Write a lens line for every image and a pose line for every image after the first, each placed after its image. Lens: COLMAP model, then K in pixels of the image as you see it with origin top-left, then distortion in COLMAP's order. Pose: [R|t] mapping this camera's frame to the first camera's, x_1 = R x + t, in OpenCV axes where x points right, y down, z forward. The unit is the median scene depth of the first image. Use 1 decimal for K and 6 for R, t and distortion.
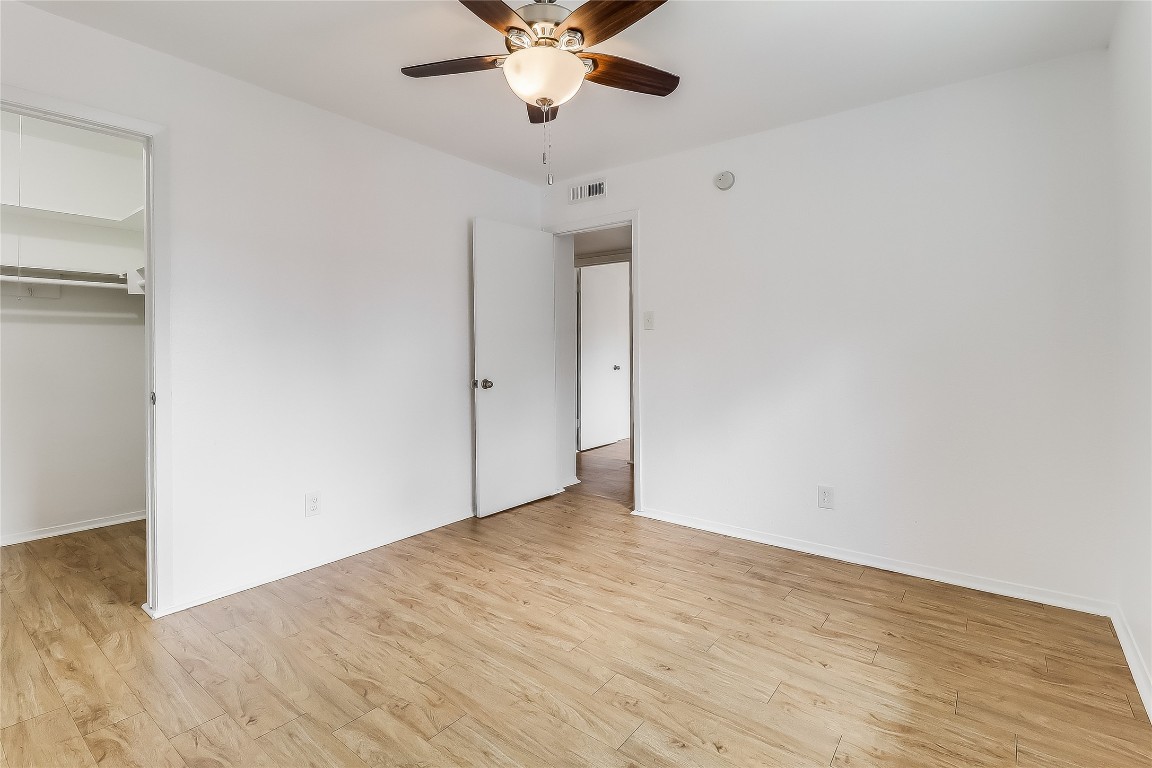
lens RADIAL K [[531.8, 0, 596.4], [0, 531.8, 370.5], [0, 0, 1]] dist [0.021766, -0.015964]
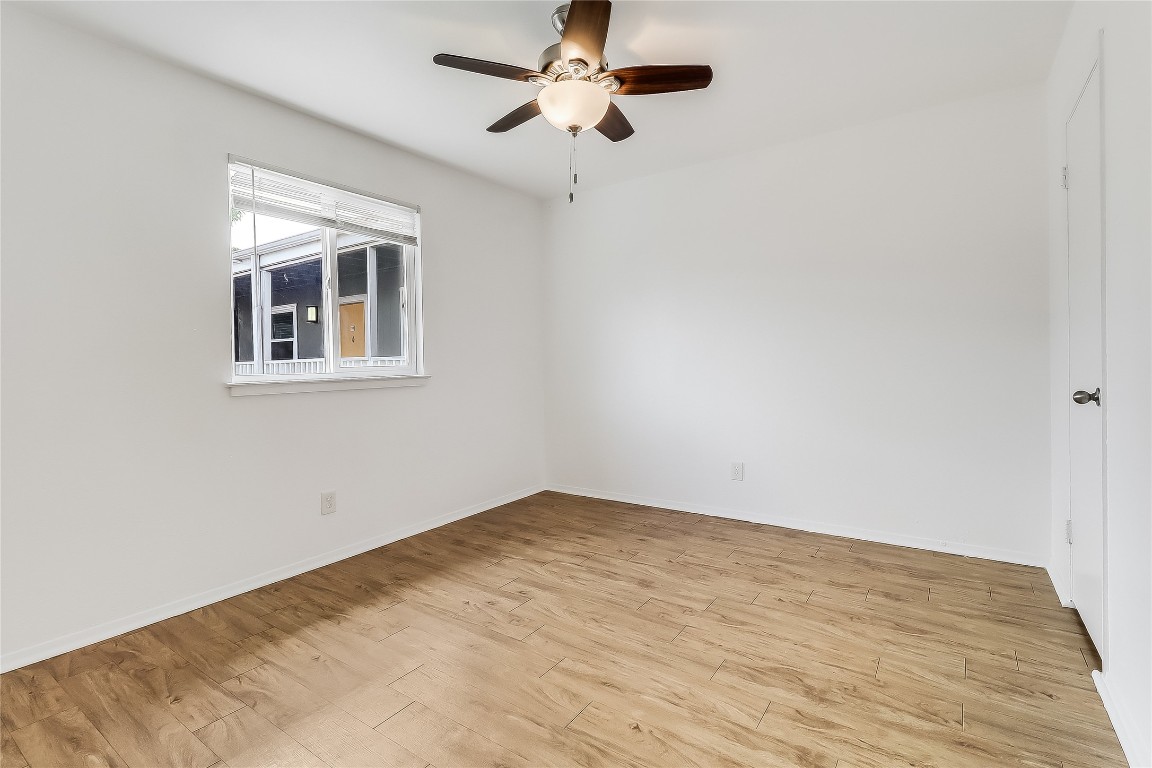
lens RADIAL K [[531.8, 0, 596.4], [0, 531.8, 370.5], [0, 0, 1]] dist [0.021766, -0.015964]
pose [[-0.998772, 0.020881, -0.044930, -0.075789], [0.018489, 0.998423, 0.053010, -0.046954], [0.045966, 0.052114, -0.997583, 1.975863]]
